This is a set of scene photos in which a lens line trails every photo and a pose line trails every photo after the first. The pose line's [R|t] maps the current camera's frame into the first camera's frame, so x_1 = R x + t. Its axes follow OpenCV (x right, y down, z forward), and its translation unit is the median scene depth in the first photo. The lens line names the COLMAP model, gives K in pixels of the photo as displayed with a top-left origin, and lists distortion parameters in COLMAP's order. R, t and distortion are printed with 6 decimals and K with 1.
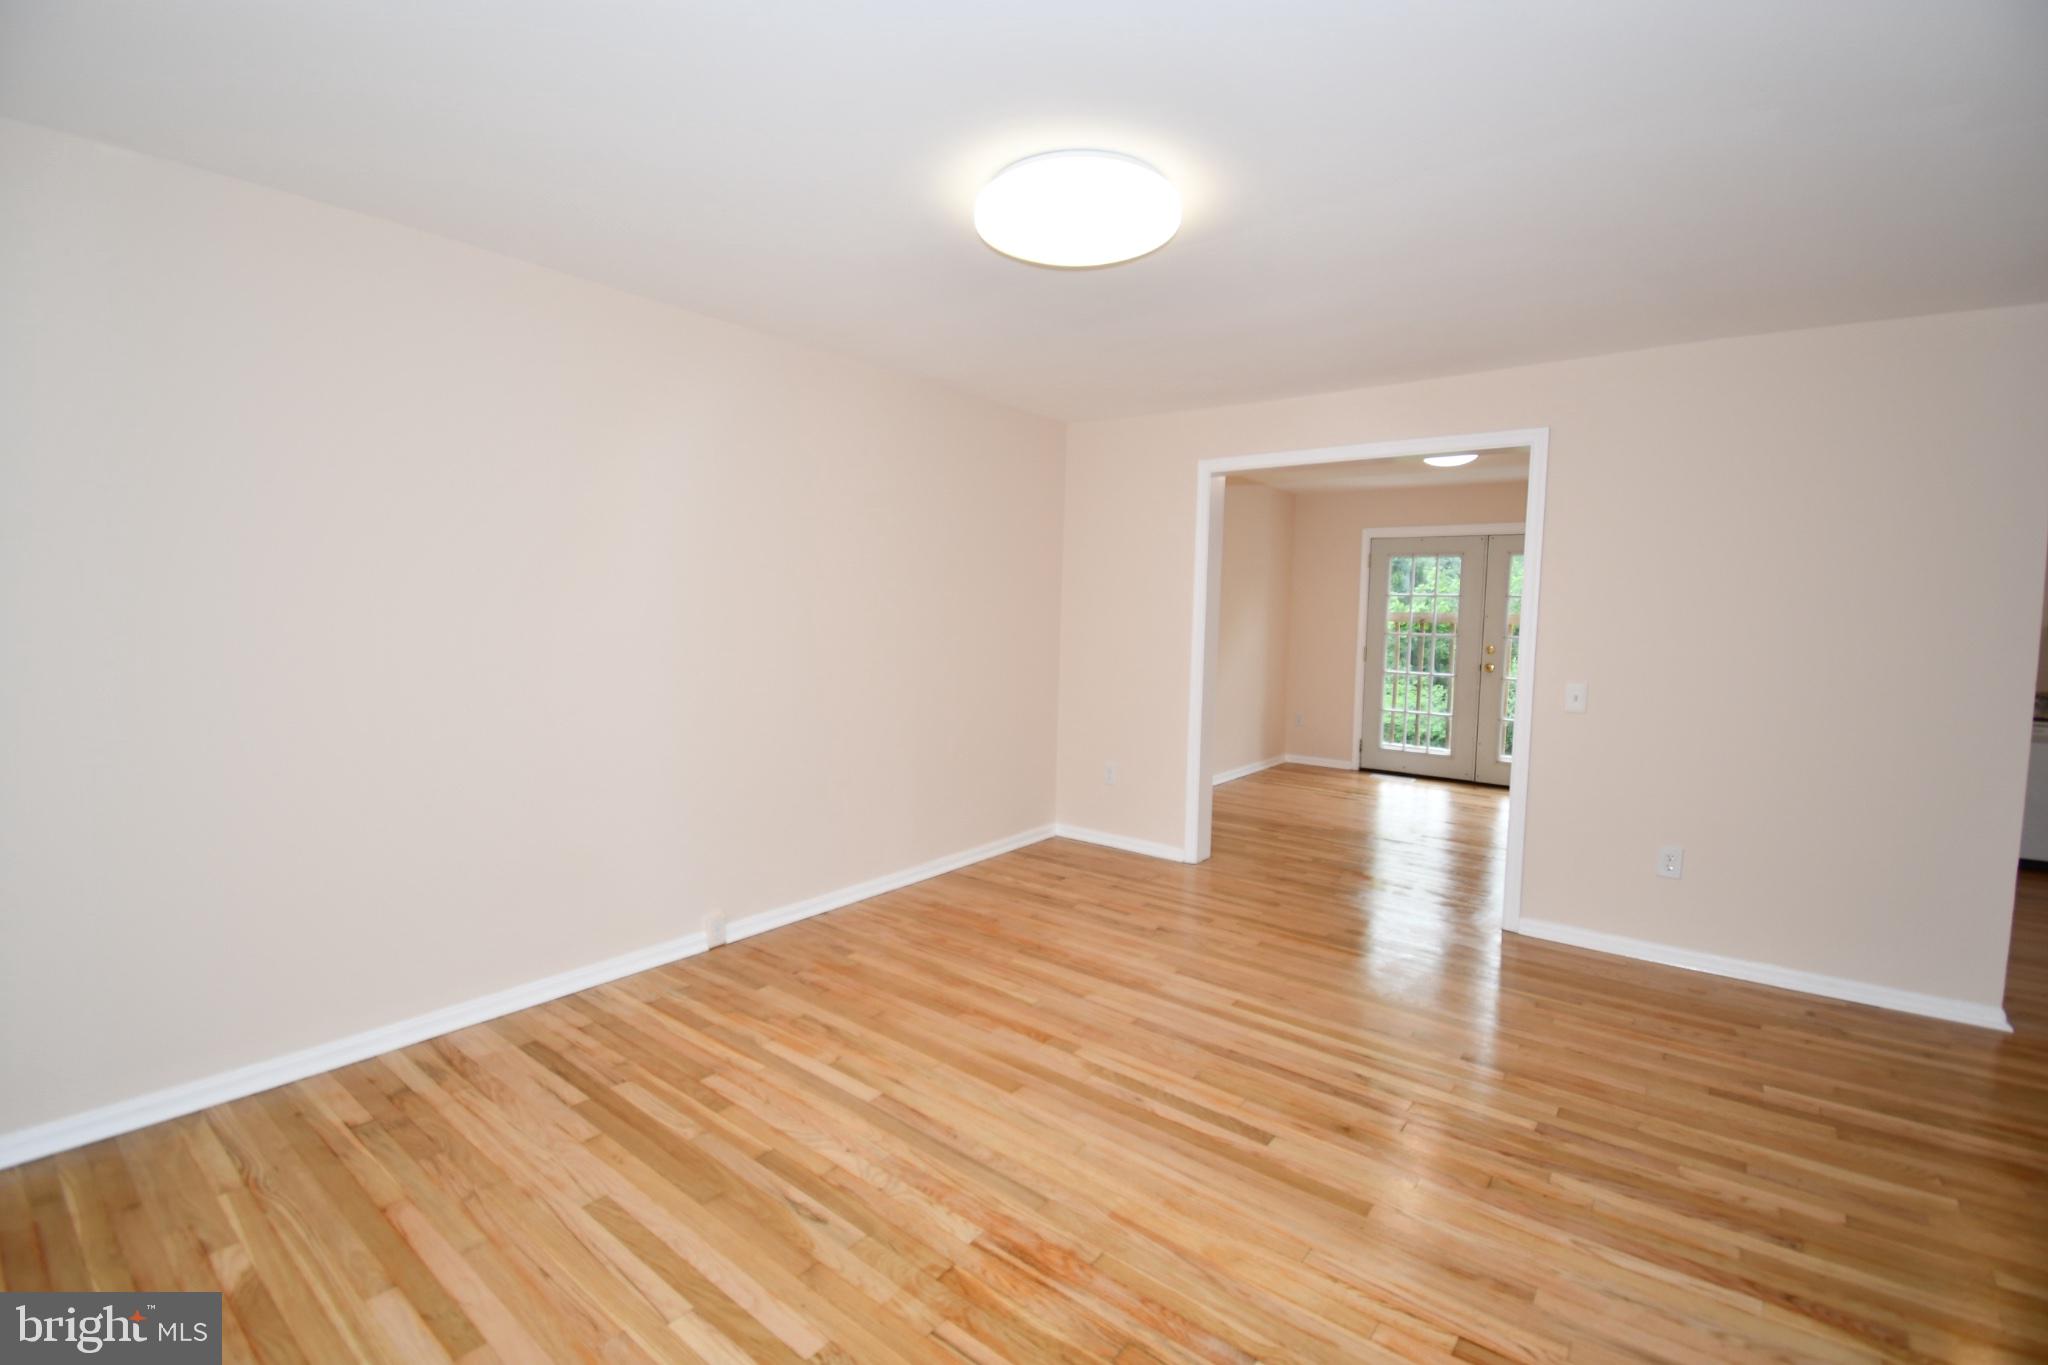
lens RADIAL K [[898.3, 0, 1023.0], [0, 898.3, 670.8], [0, 0, 1]] dist [0.023665, -0.028924]
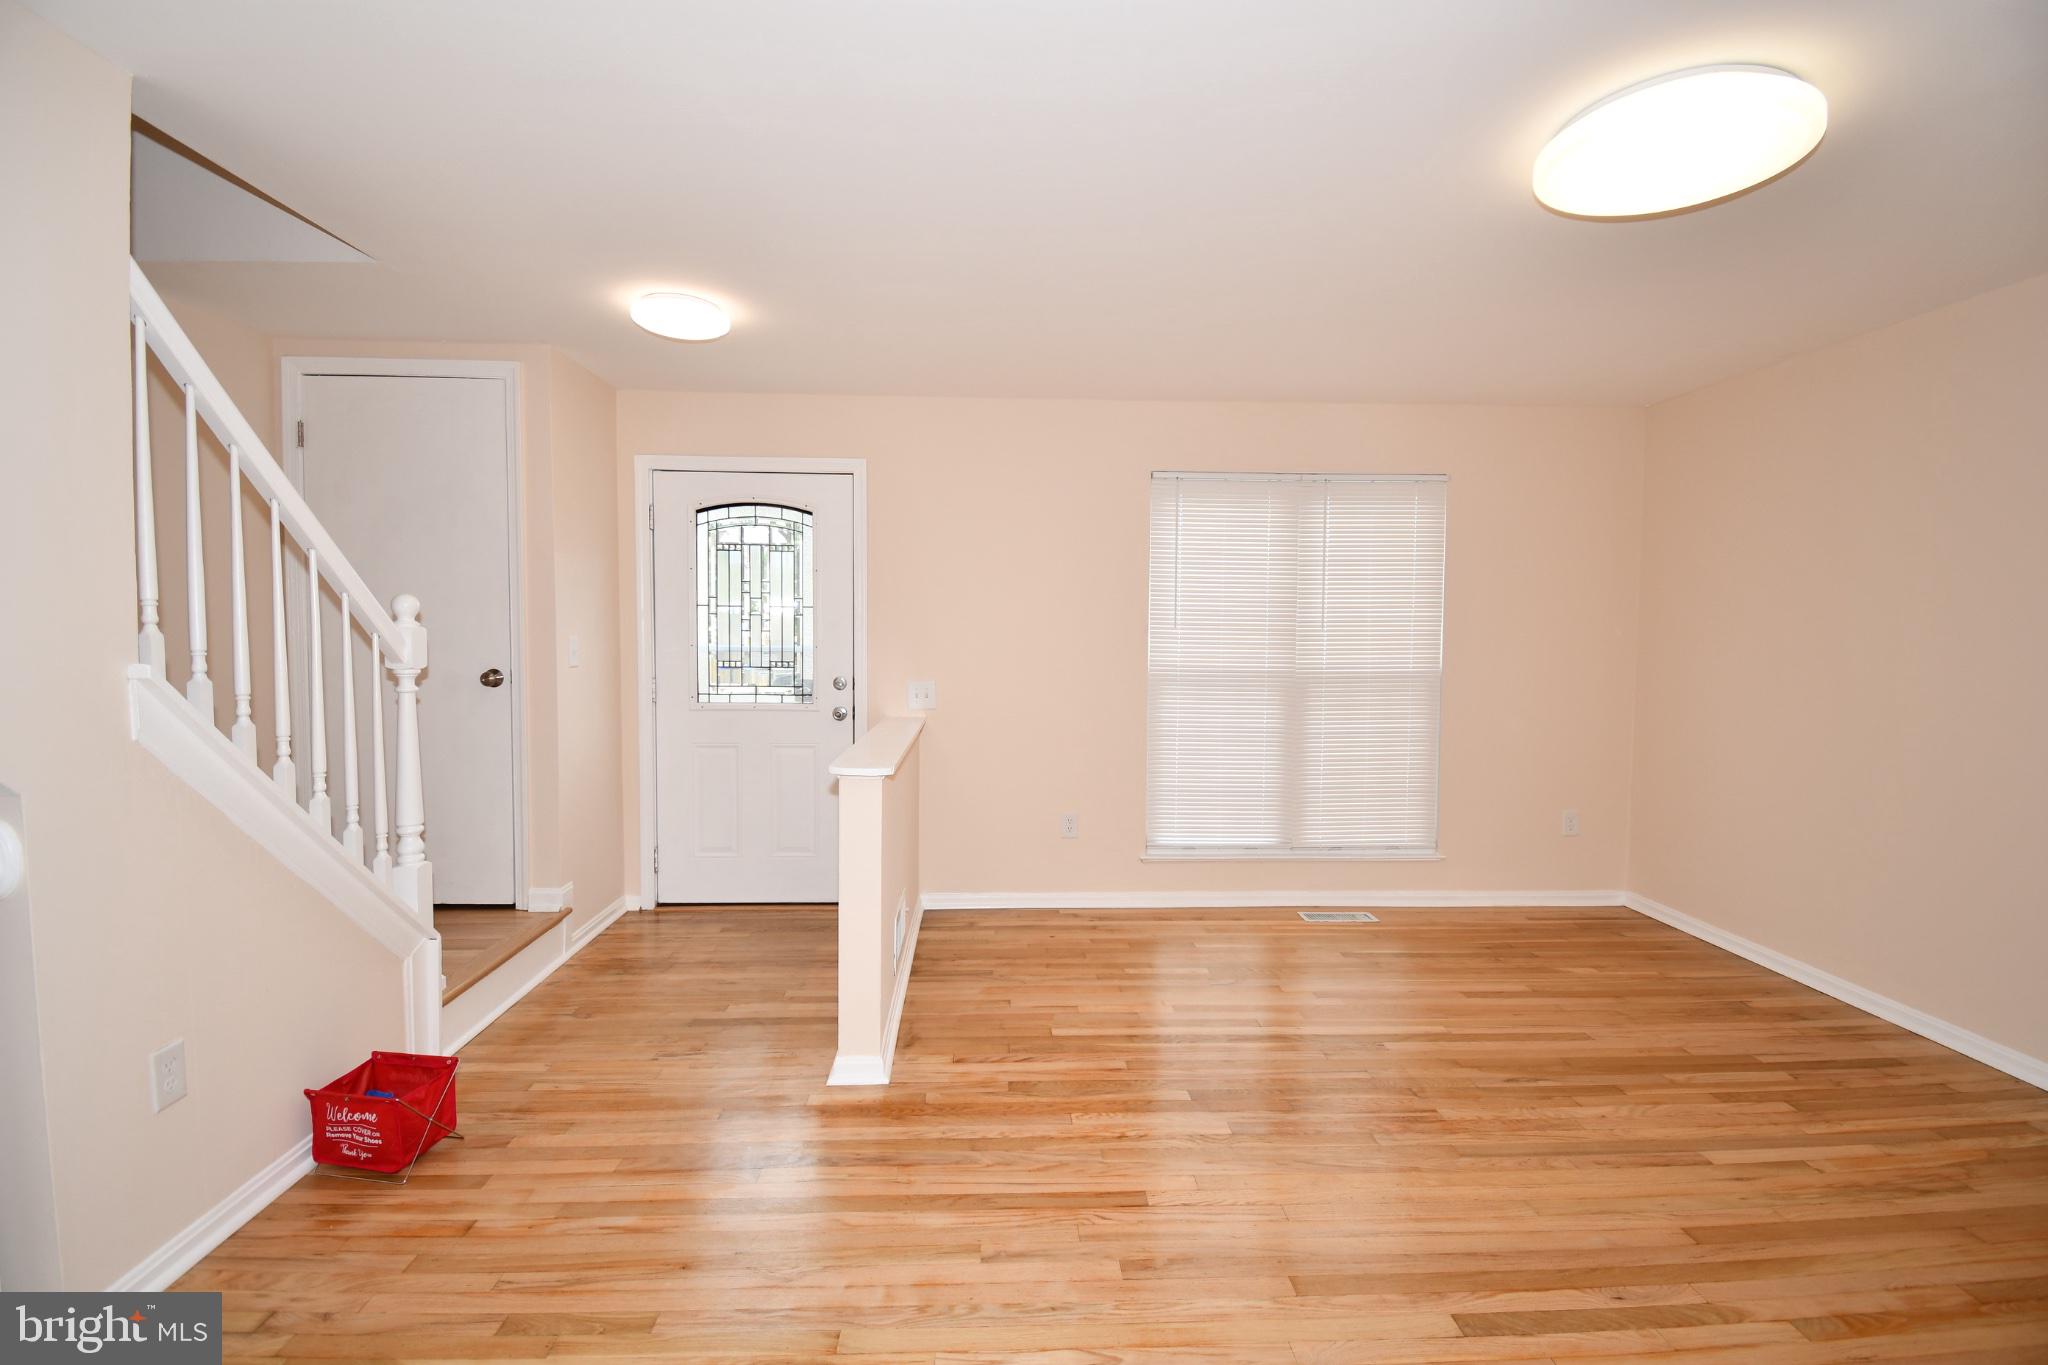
lens RADIAL K [[898.3, 0, 1023.0], [0, 898.3, 670.8], [0, 0, 1]] dist [0.023665, -0.028924]
pose [[-0.762546, 0.005649, -0.646910, 0.831946], [-0.066754, 0.993937, 0.087367, -0.049971], [0.643481, 0.109805, -0.757545, 1.028120]]
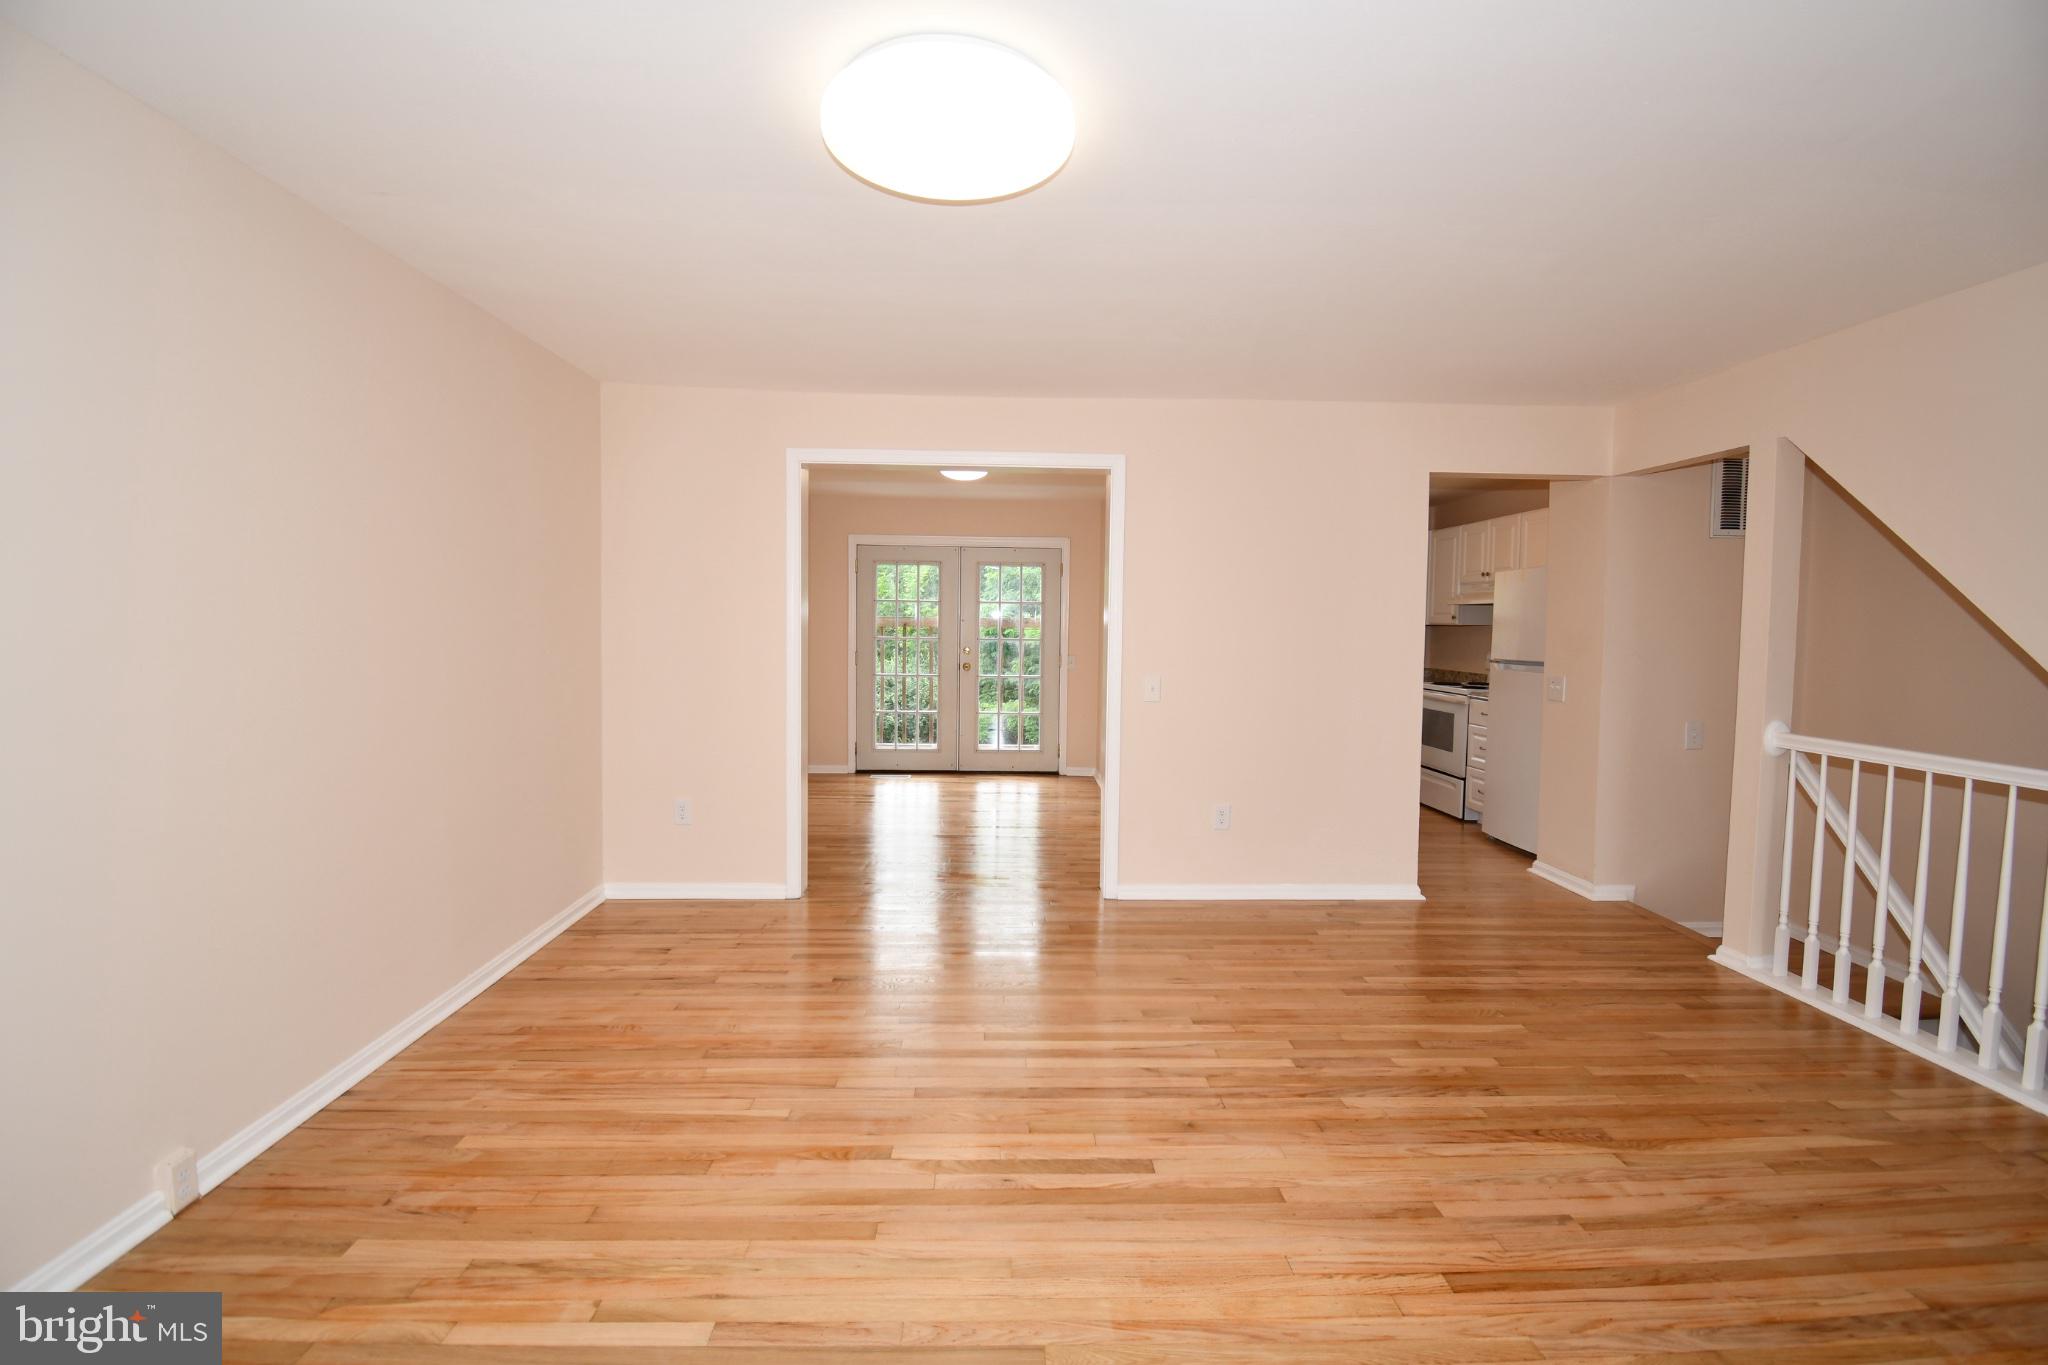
lens RADIAL K [[898.3, 0, 1023.0], [0, 898.3, 670.8], [0, 0, 1]] dist [0.023665, -0.028924]
pose [[0.766245, -0.043888, 0.641047, -0.342607], [0.047408, 0.998807, 0.011714, -0.019769], [-0.640797, 0.021415, 0.767412, 0.274208]]
